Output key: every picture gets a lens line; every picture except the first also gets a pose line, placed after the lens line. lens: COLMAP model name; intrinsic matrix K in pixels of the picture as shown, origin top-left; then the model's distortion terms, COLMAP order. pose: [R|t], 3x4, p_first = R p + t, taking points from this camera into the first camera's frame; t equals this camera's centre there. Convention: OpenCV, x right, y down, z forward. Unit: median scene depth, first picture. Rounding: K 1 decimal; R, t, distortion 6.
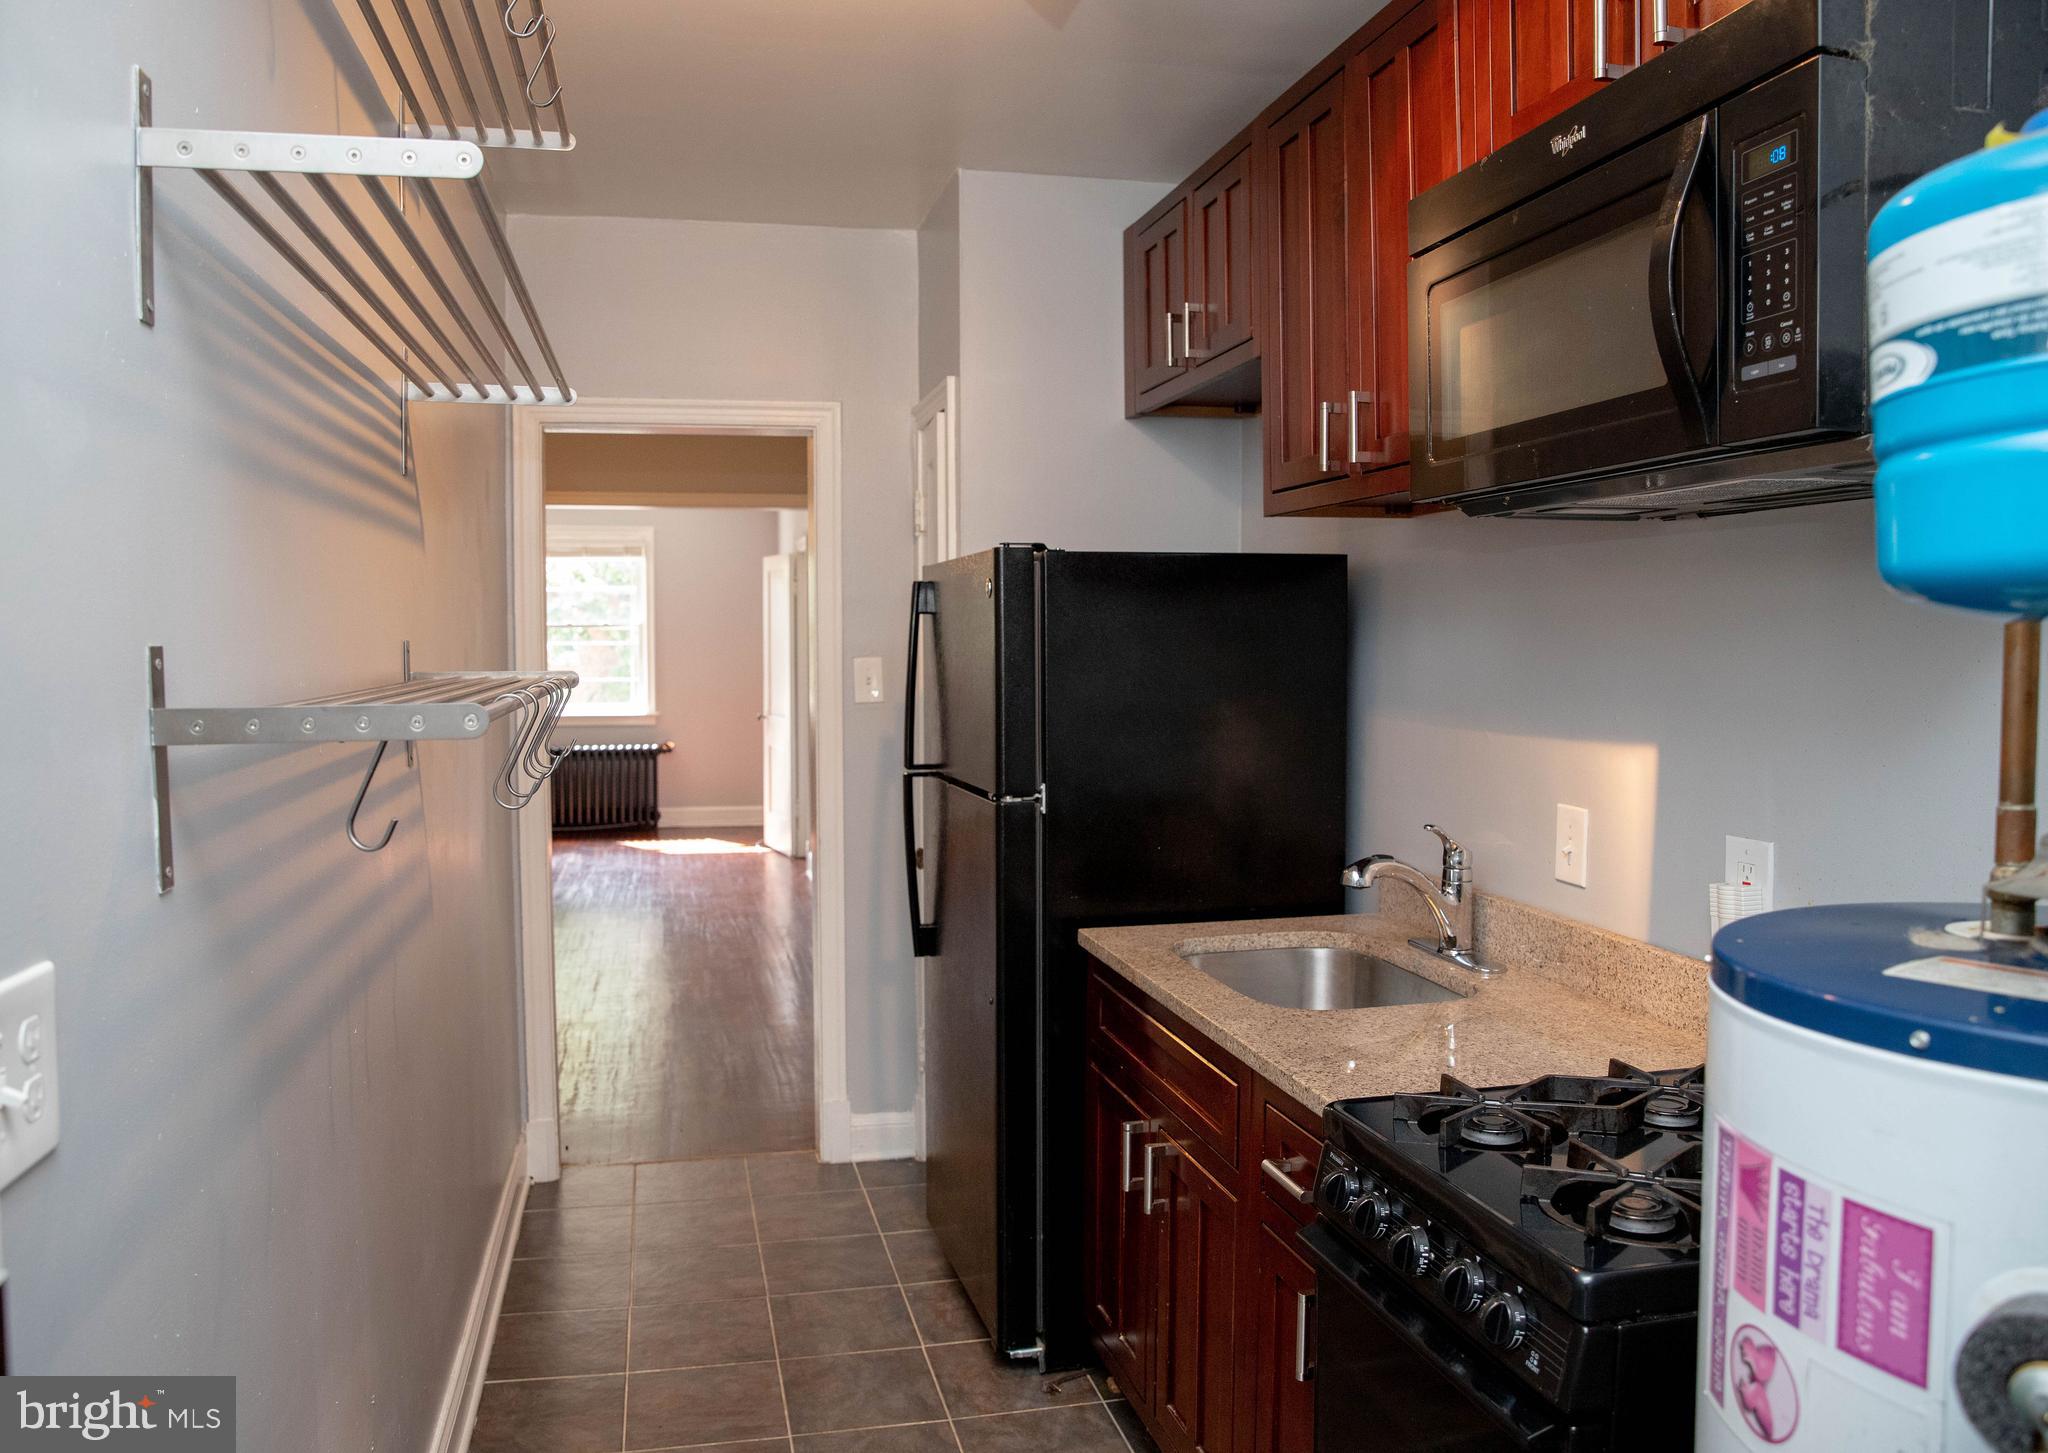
lens RADIAL K [[1550.4, 0, 1012.6], [0, 1550.4, 713.2], [0, 0, 1]] dist [-0.073684, 0.014805]
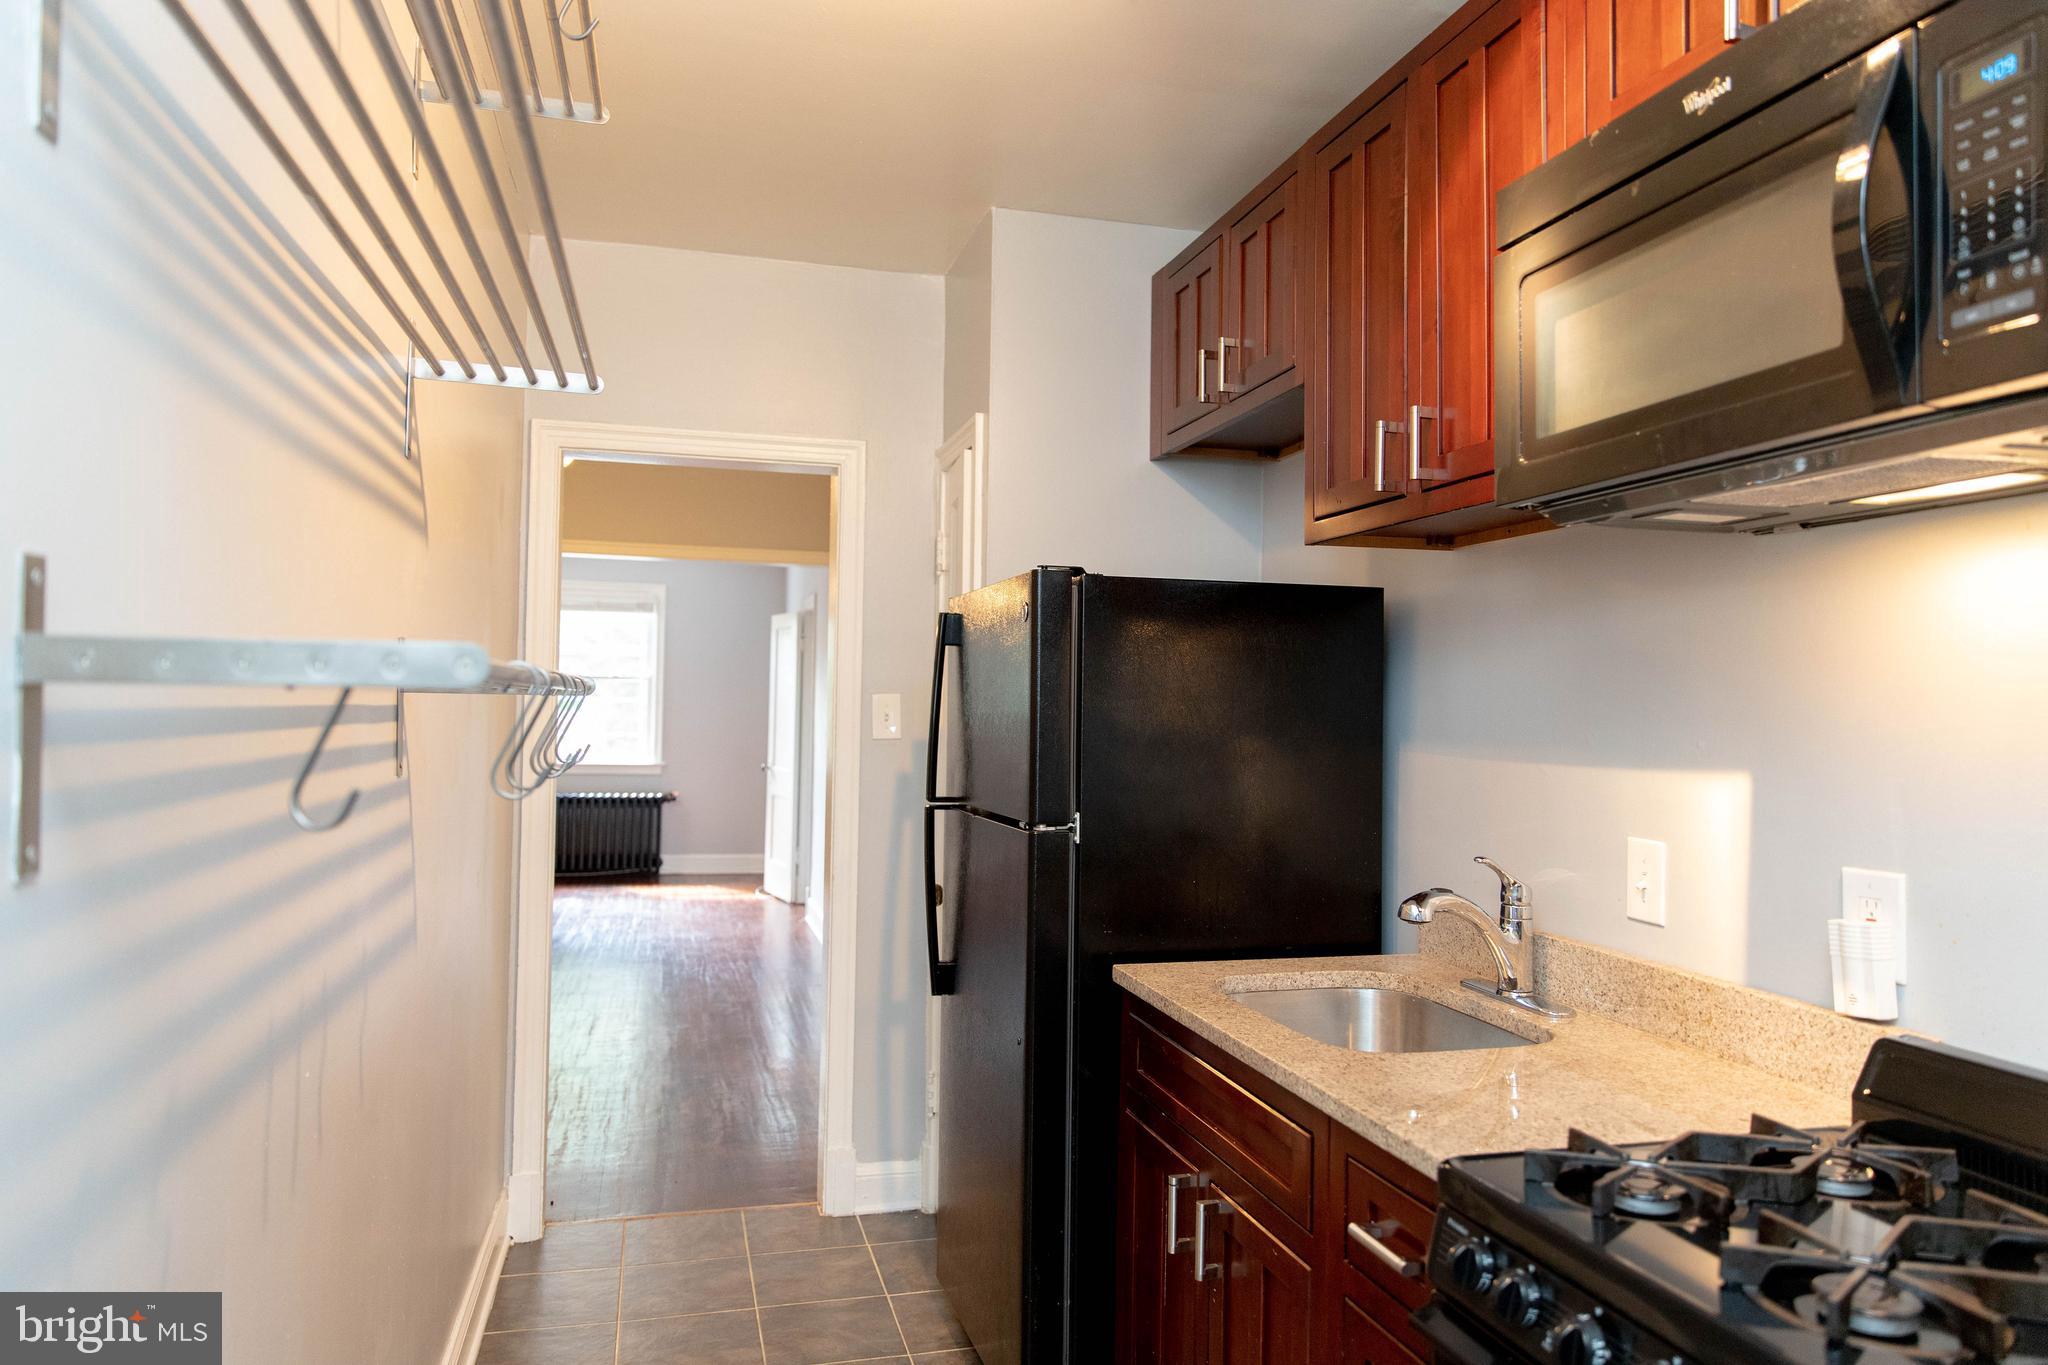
lens RADIAL K [[1414.9, 0, 1061.3], [0, 1414.9, 667.0], [0, 0, 1]] dist [0.028954, -0.014573]
pose [[0.998612, 0.020183, 0.048656, -0.035596], [-0.016242, 0.996656, -0.080082, 0.025728], [-0.050109, 0.079181, 0.995600, 0.110619]]
